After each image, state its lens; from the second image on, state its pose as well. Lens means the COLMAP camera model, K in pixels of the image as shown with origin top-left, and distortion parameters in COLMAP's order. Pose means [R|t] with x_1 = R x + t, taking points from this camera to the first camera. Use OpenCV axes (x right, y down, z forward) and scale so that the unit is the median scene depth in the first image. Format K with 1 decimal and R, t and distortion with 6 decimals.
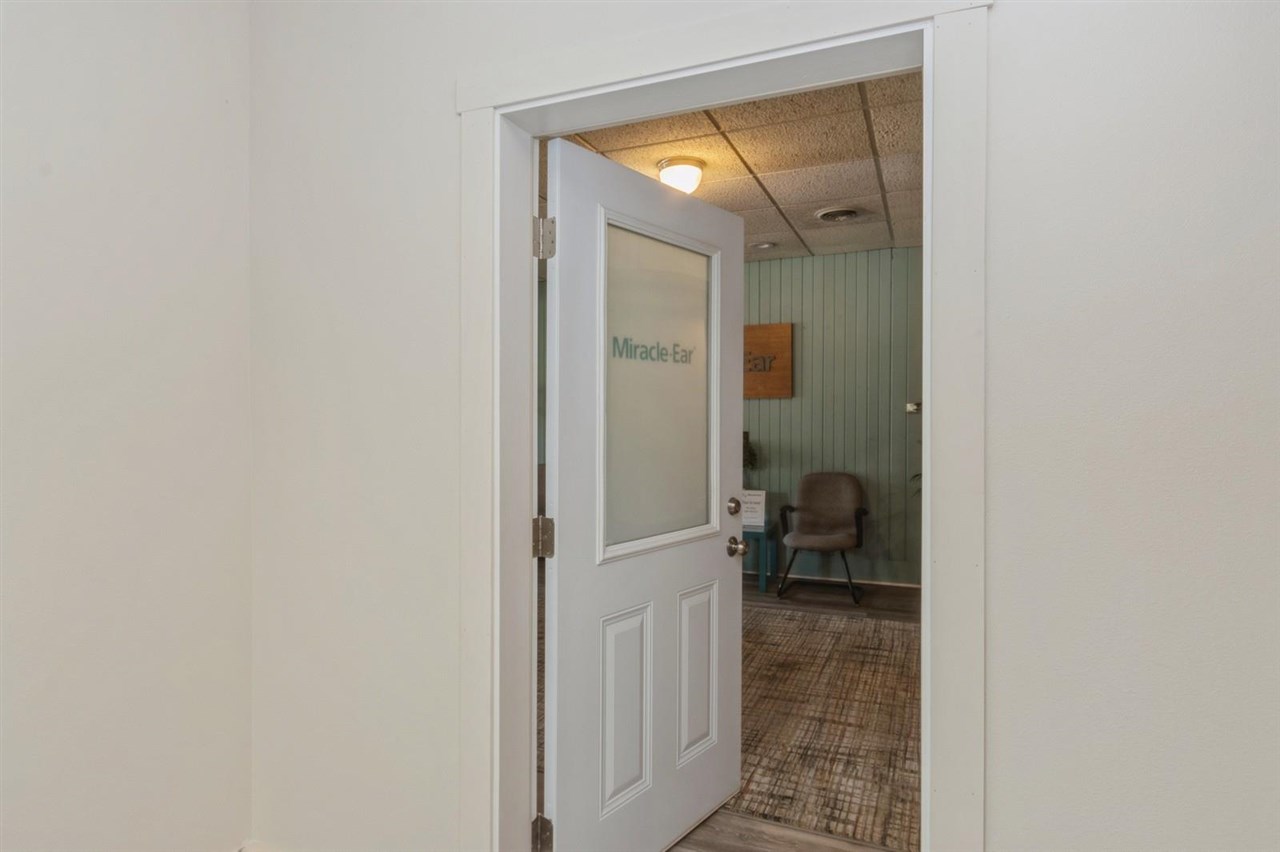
lens RADIAL K [[707.6, 0, 638.4], [0, 707.6, 422.6], [0, 0, 1]] dist [0.000365, 0.000124]
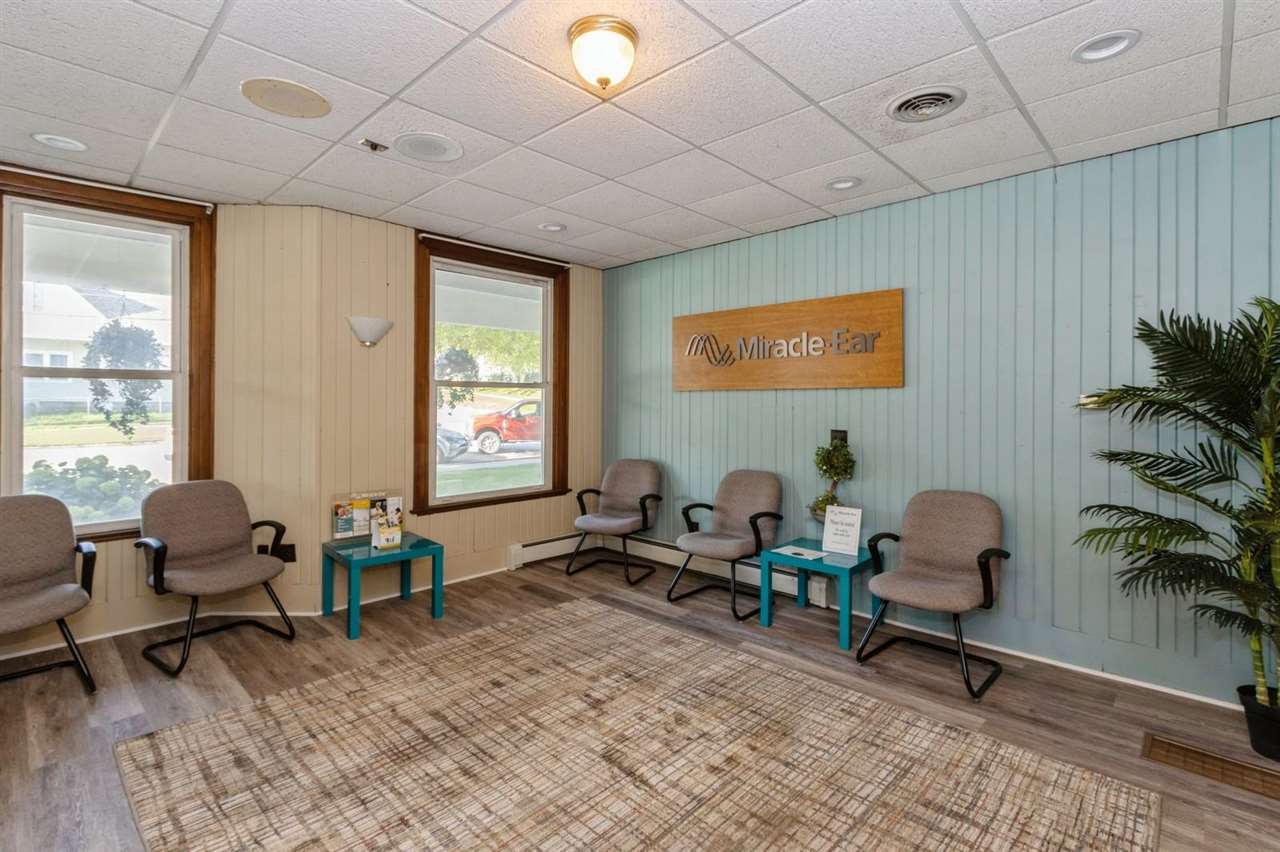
lens RADIAL K [[591.6, 0, 646.5], [0, 591.6, 397.5], [0, 0, 1]] dist [0.001089, -0.000325]
pose [[0.928967, 0.015186, -0.369850, 0.241613], [-0.018567, 0.999812, -0.005583, -0.020452], [0.369696, 0.012054, 0.929075, 0.392145]]
